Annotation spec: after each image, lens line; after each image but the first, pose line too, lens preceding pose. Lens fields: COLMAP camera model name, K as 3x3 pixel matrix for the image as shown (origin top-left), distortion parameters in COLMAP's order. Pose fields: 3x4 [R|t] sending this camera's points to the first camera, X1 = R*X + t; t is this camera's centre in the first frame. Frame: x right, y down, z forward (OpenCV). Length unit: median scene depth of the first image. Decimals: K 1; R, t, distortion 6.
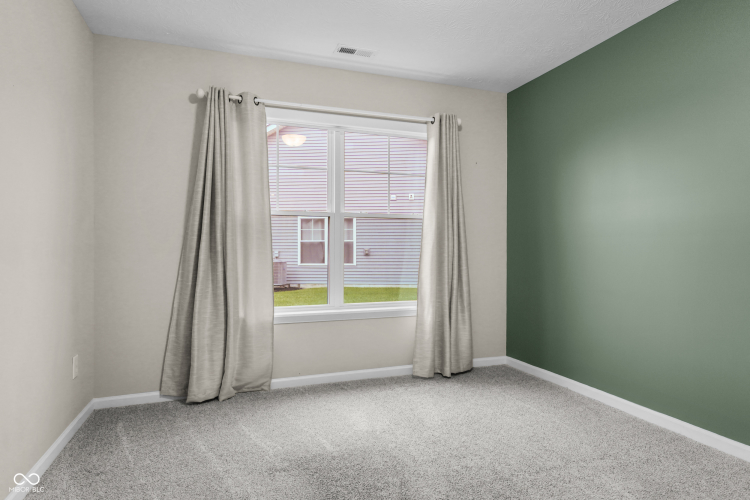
lens RADIAL K [[427.7, 0, 375.0], [0, 427.7, 250.0], [0, 0, 1]] dist [0.004330, 0.000965]
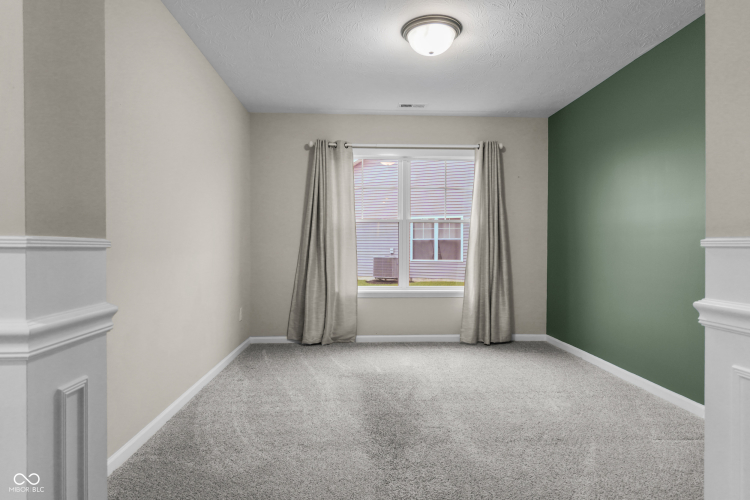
lens RADIAL K [[422.4, 0, 375.0], [0, 422.4, 250.0], [0, 0, 1]] dist [-0.000103, 0.000324]
pose [[0.956511, 0.004532, -0.291661, 0.242957], [-0.002951, 0.999978, 0.005861, 0.003582], [0.291681, -0.004745, 0.956504, -0.363858]]
